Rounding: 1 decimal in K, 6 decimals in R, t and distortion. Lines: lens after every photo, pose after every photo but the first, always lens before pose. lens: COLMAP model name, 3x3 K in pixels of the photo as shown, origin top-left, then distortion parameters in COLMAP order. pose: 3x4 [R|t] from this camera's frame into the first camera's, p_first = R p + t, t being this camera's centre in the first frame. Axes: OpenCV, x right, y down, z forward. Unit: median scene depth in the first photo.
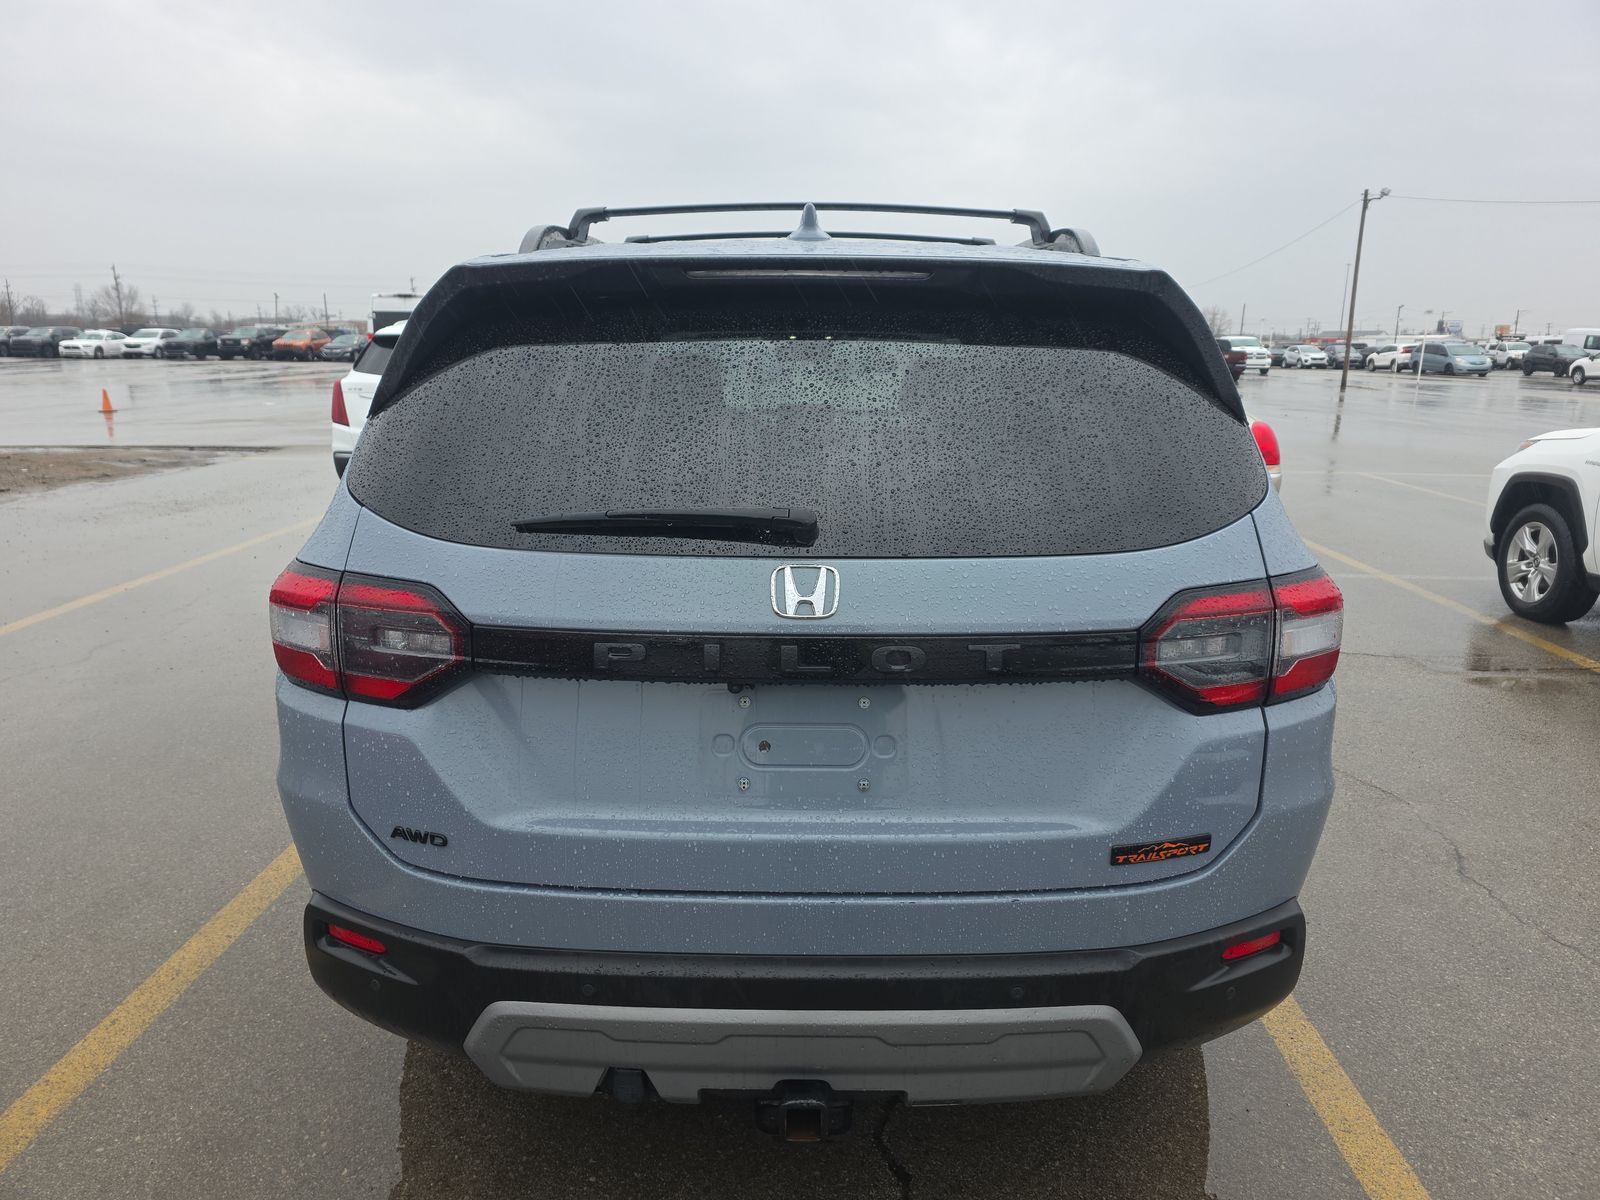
lens RADIAL K [[1091.7, 0, 800.0], [0, 1091.7, 600.0], [0, 0, 1]] dist [0.019449, -0.005690]
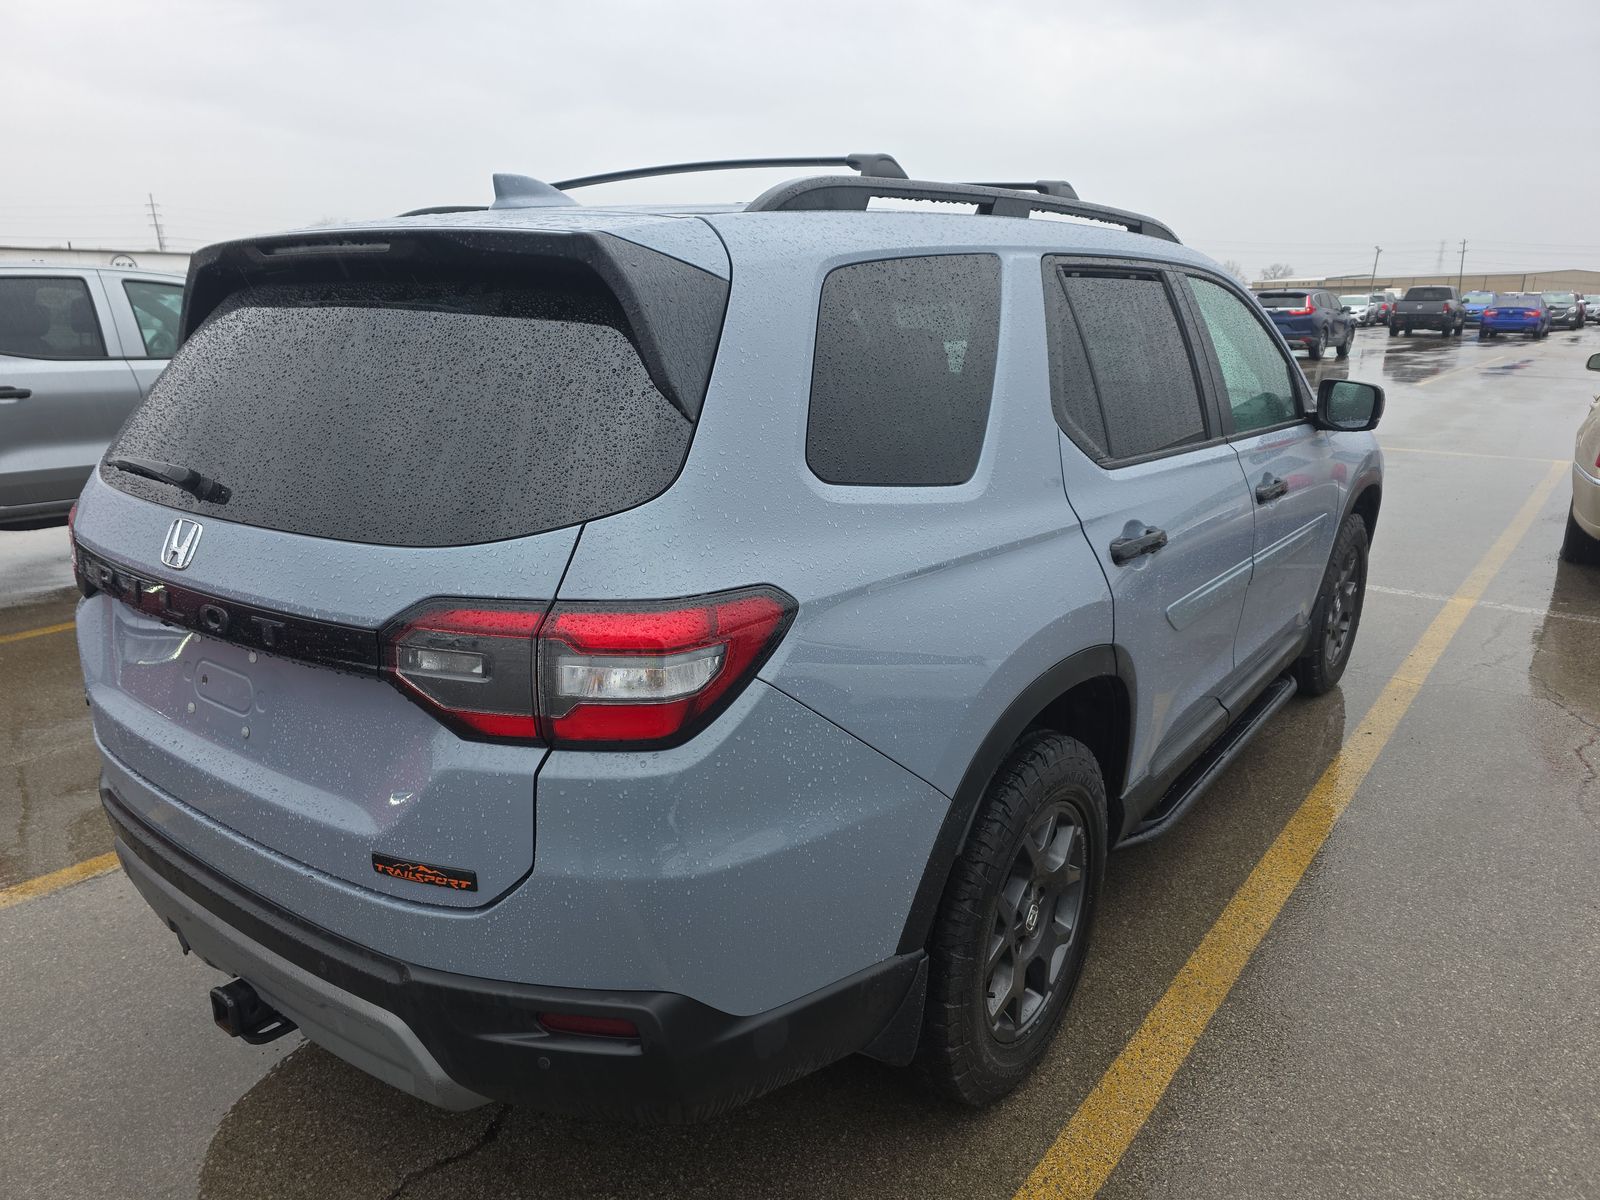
lens RADIAL K [[1091.7, 0, 800.0], [0, 1091.7, 600.0], [0, 0, 1]] dist [0.019449, -0.005690]
pose [[0.805424, 0.152650, -0.572704, 1.090898], [-0.127556, 0.988266, 0.084026, -0.118592], [0.578810, 0.005375, 0.815444, 0.431833]]
